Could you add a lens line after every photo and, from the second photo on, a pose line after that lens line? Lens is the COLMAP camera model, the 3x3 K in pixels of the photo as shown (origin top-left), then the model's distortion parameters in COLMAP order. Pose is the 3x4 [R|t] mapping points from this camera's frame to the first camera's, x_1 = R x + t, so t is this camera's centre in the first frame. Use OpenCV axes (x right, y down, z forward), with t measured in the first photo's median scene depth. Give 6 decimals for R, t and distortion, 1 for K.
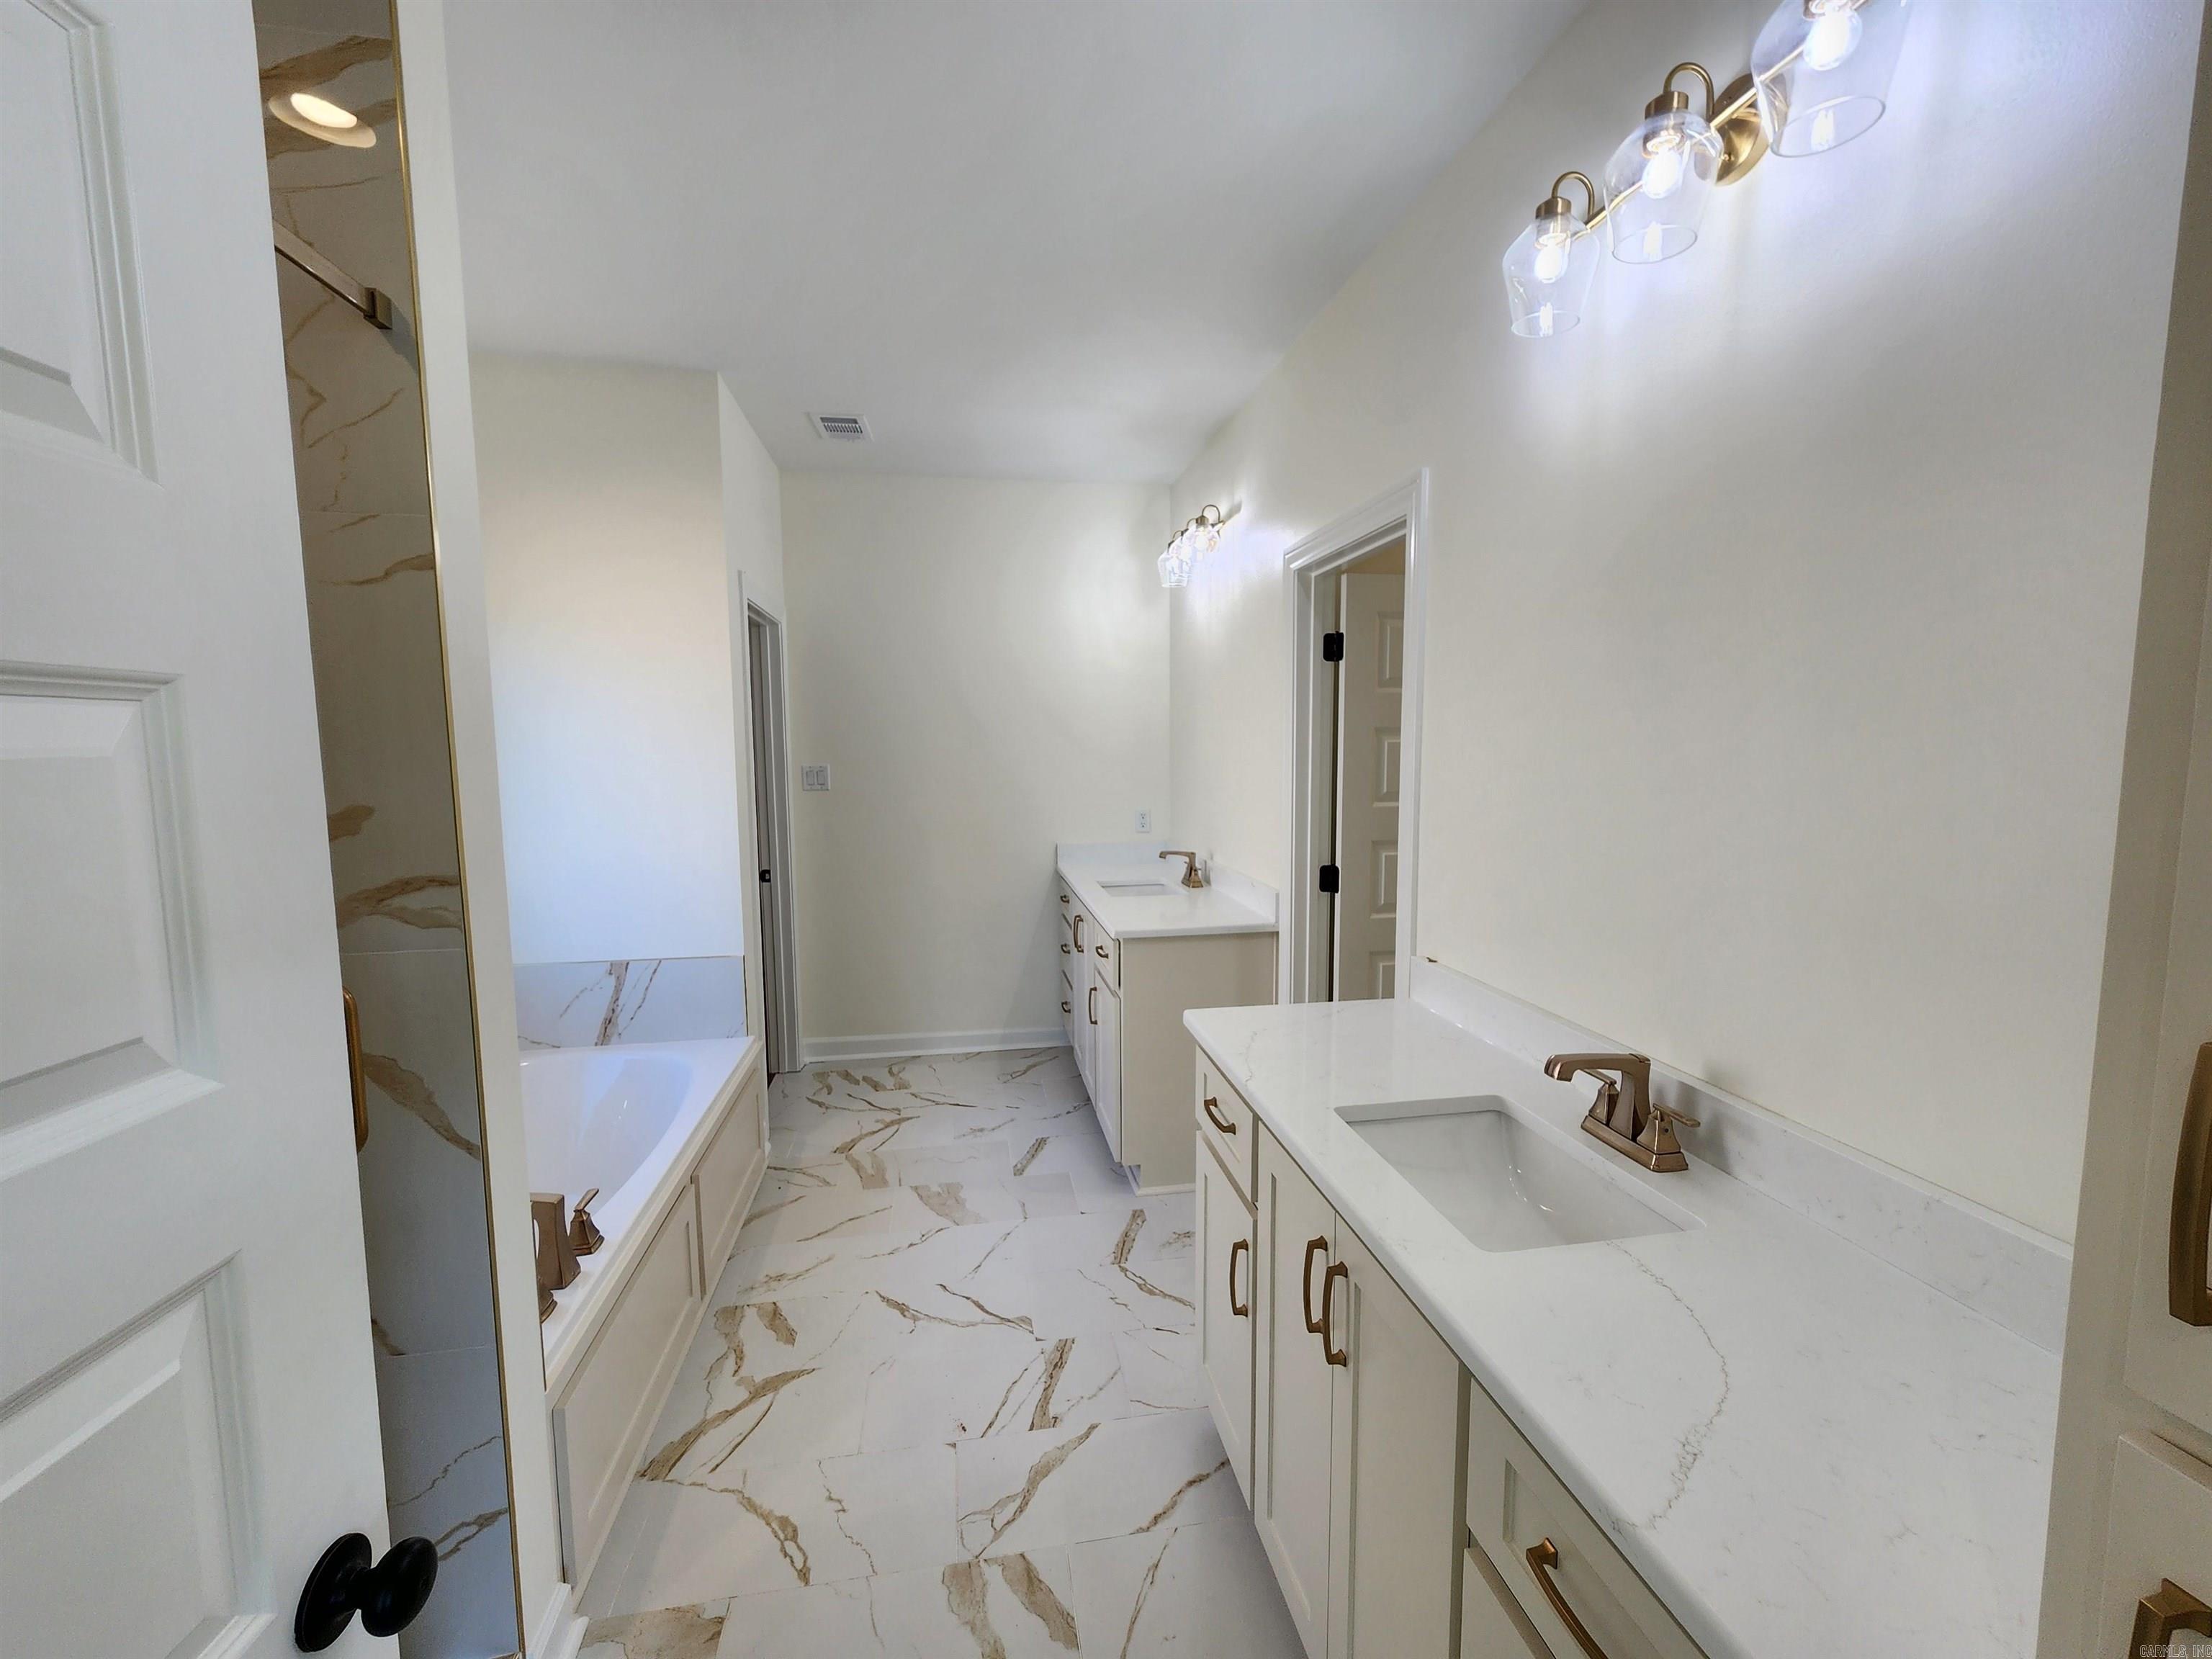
lens RADIAL K [[895.4, 0, 1106.0], [0, 895.4, 829.5], [0, 0, 1]] dist [0.000901, 0.000238]
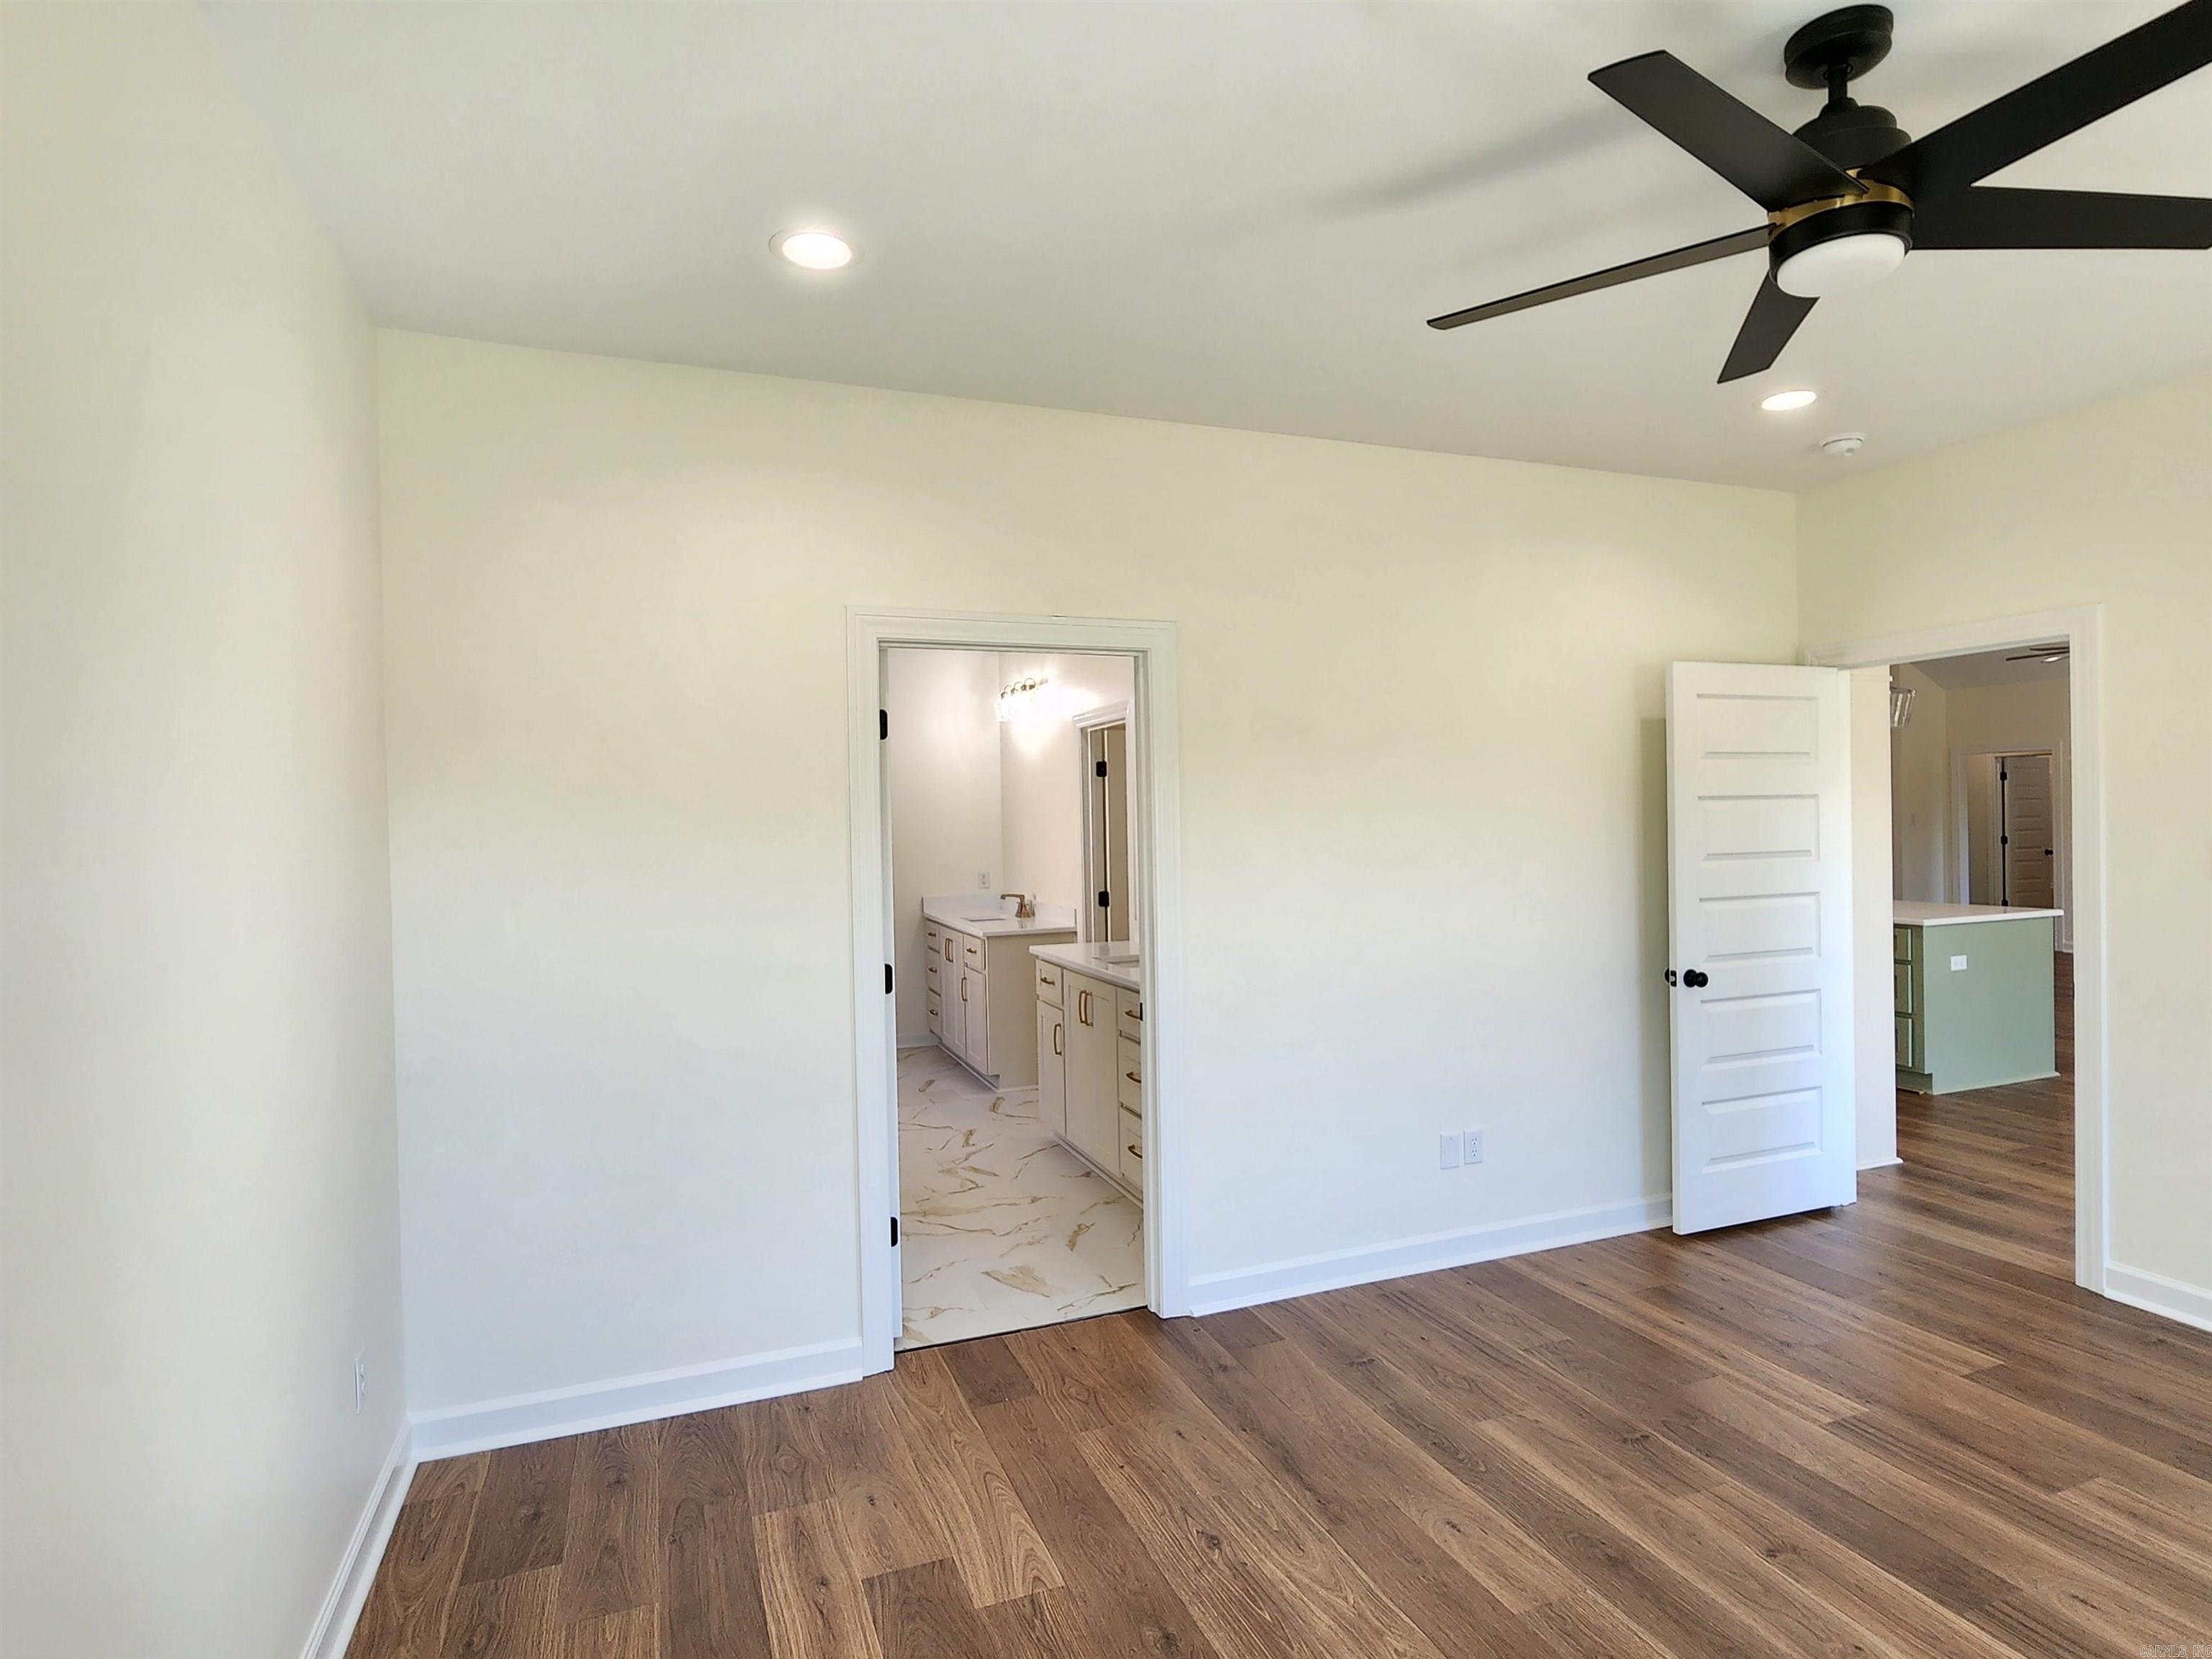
lens RADIAL K [[895.4, 0, 1106.0], [0, 895.4, 829.5], [0, 0, 1]] dist [0.000901, 0.000238]
pose [[0.977888, -0.013909, 0.208666, -0.104220], [0.032905, 0.995591, -0.087842, 0.068418], [-0.206524, 0.092766, 0.974034, -0.679142]]
